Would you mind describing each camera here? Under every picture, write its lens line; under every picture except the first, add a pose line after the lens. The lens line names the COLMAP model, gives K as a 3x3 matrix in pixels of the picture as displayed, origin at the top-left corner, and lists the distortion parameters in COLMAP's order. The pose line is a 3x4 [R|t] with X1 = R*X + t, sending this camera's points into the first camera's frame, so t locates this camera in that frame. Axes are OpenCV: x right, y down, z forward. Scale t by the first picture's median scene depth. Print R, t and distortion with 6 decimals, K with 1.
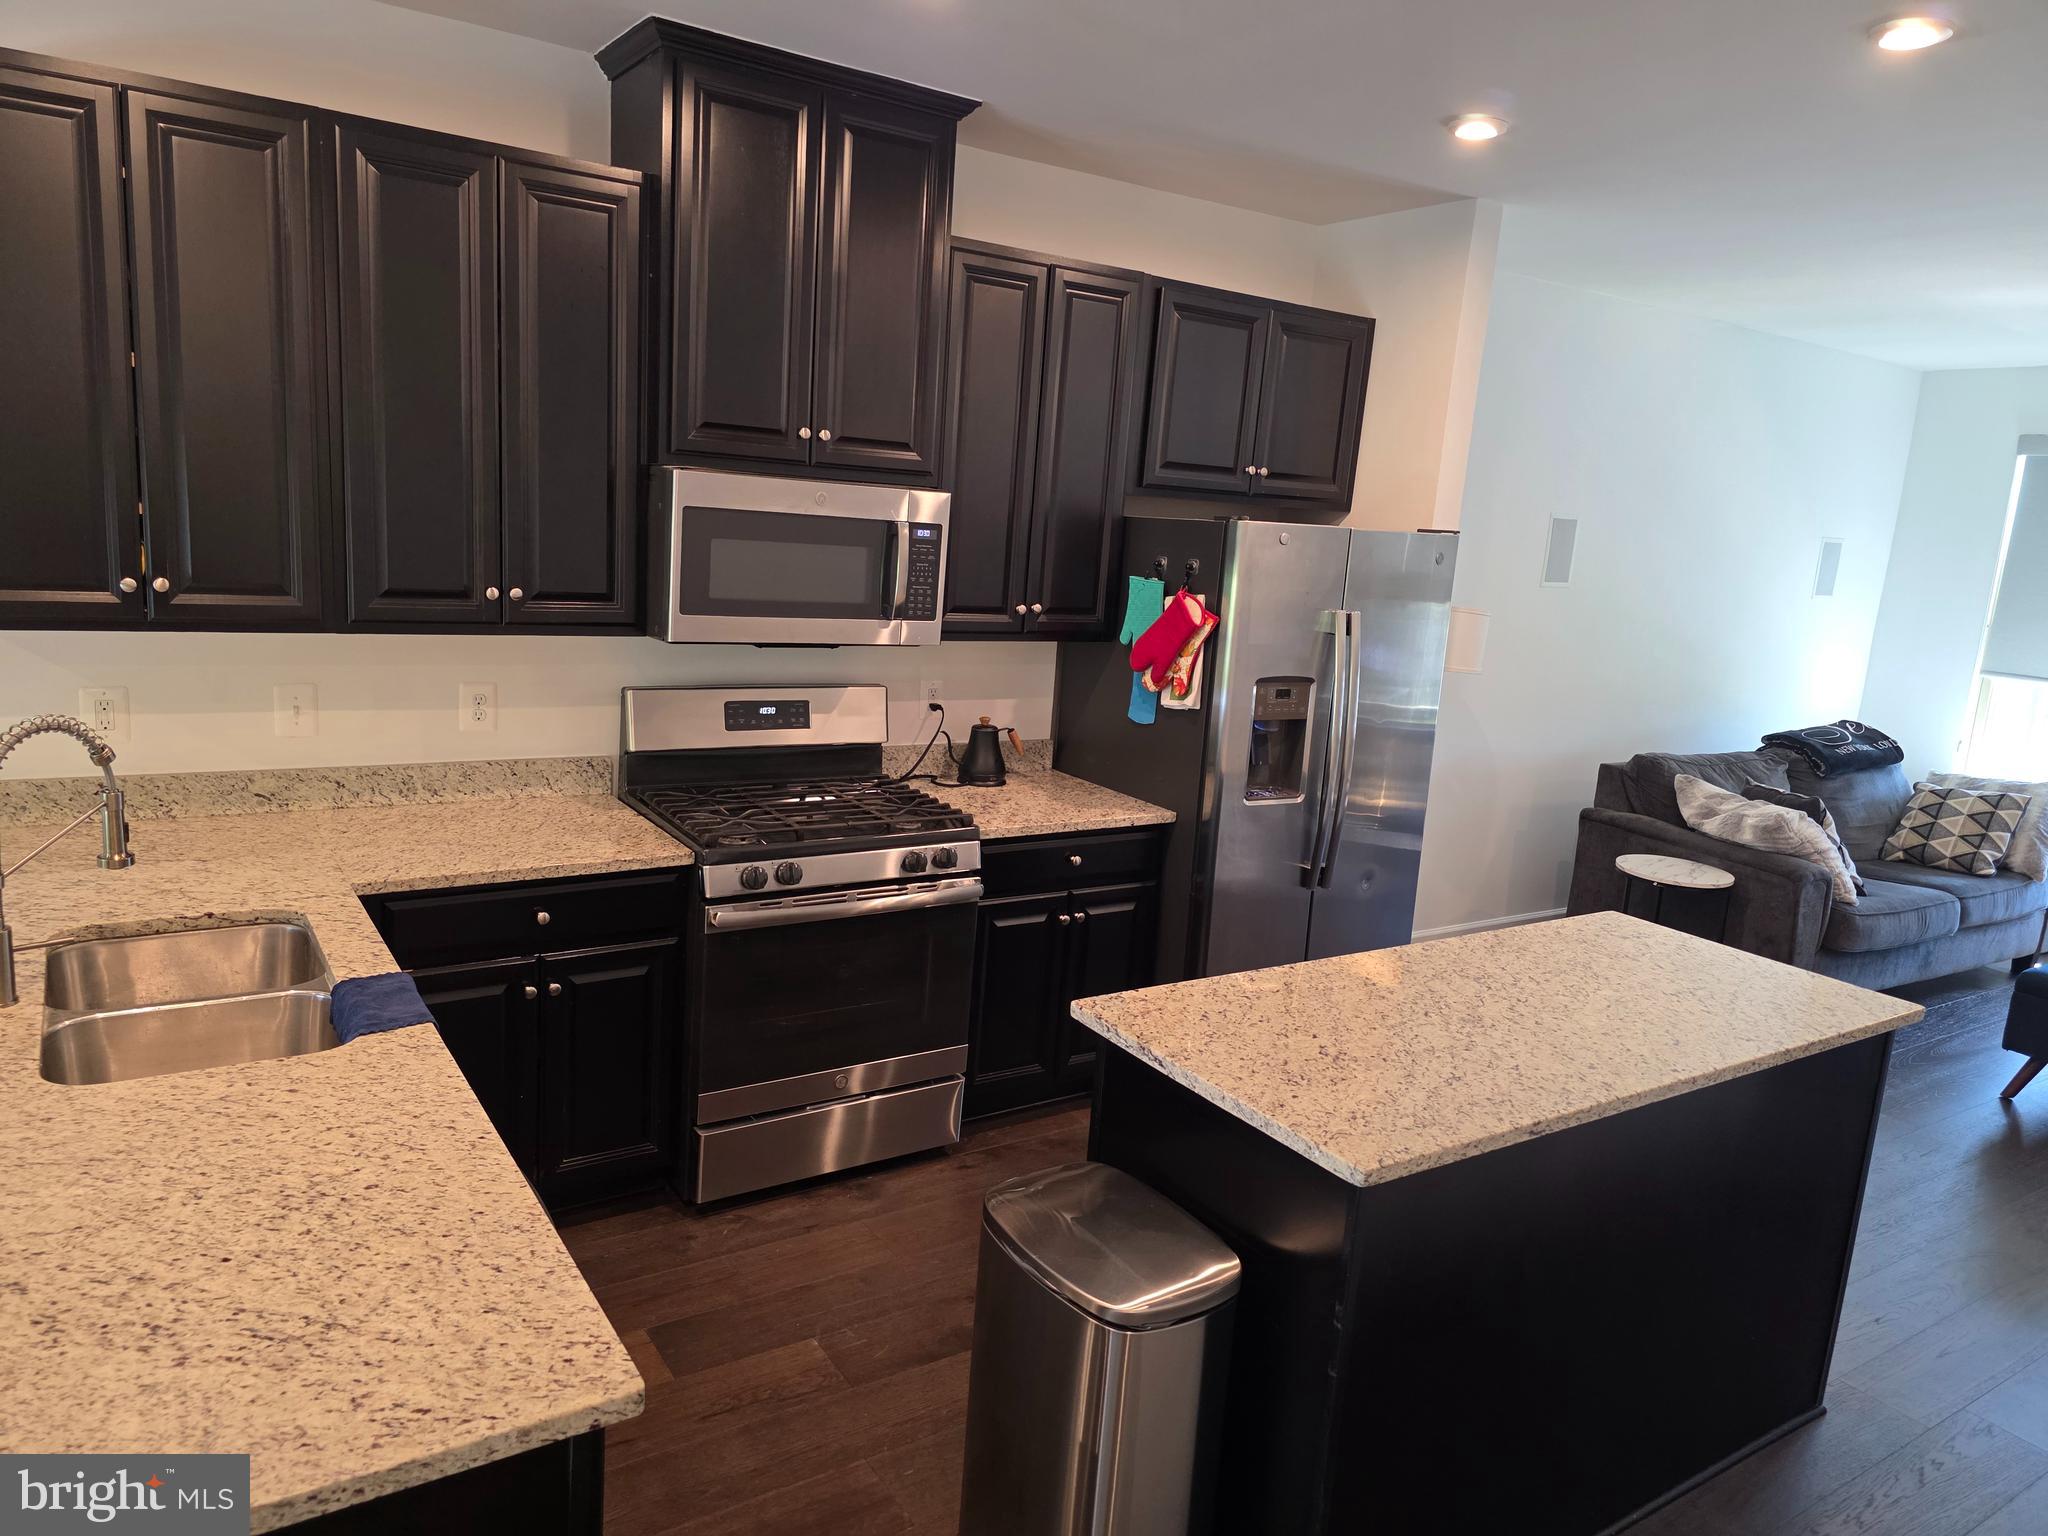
lens RADIAL K [[1356.9, 0, 1021.3], [0, 1356.9, 773.9], [0, 0, 1]] dist [0.049668, -0.049071]
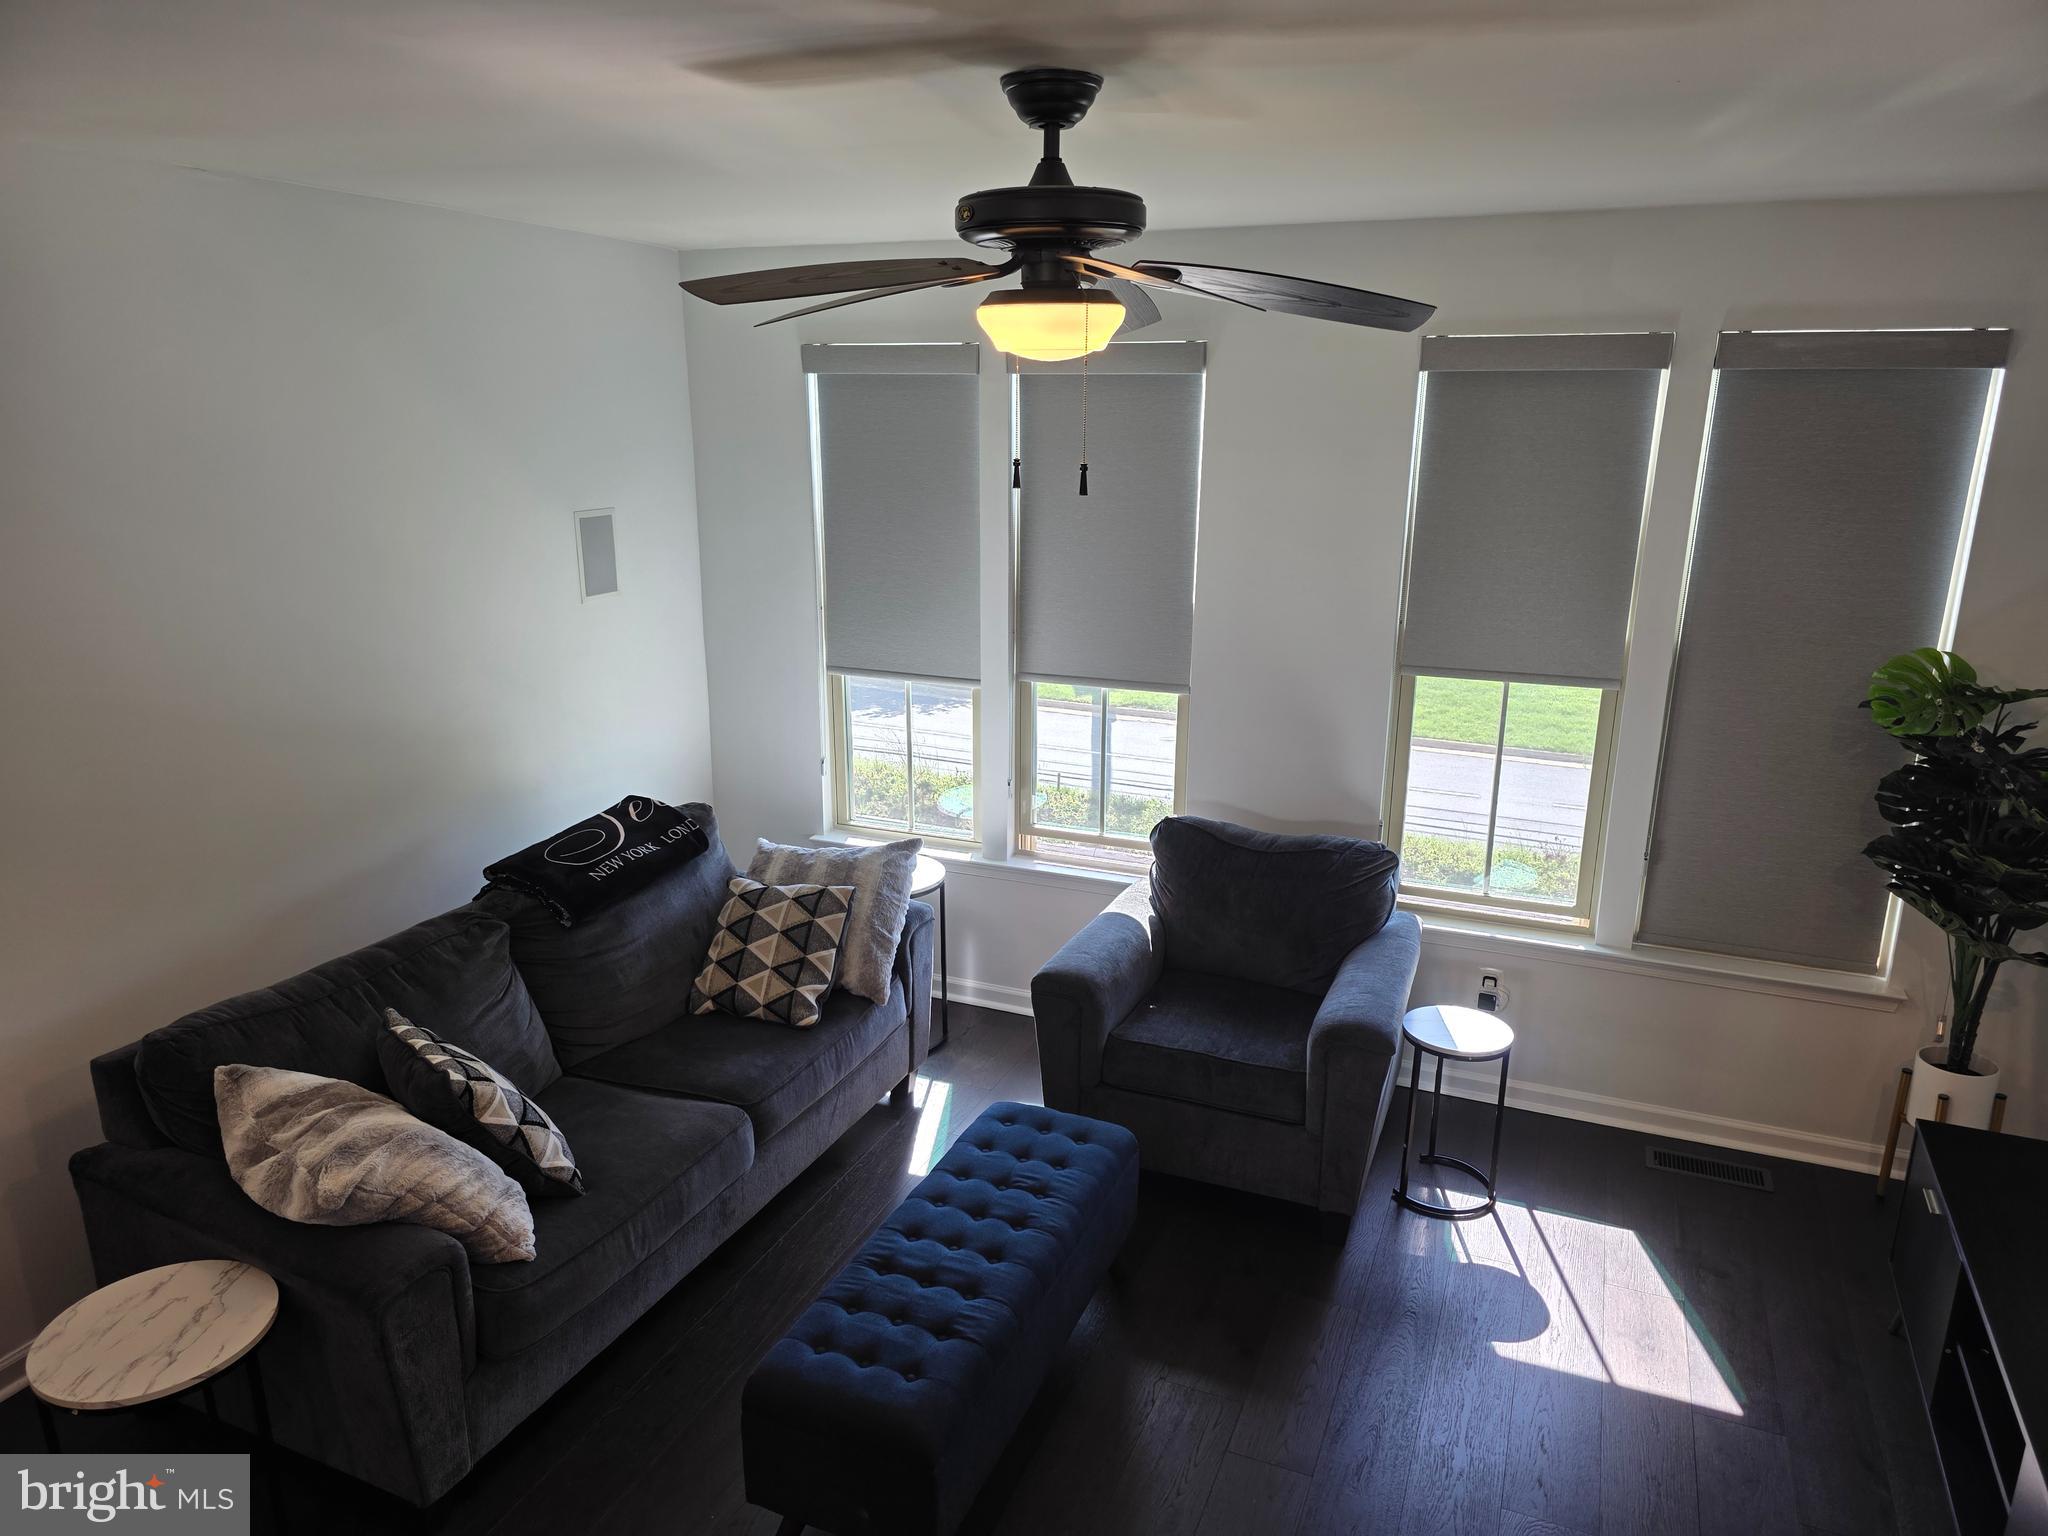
lens RADIAL K [[1356.9, 0, 1016.5], [0, 1356.9, 789.2], [0, 0, 1]] dist [0.049668, -0.049071]
pose [[0.827459, -0.217116, 0.517854, 0.439360], [0.158052, 0.974993, 0.156232, -0.125040], [-0.538824, -0.047428, 0.841082, 0.358502]]
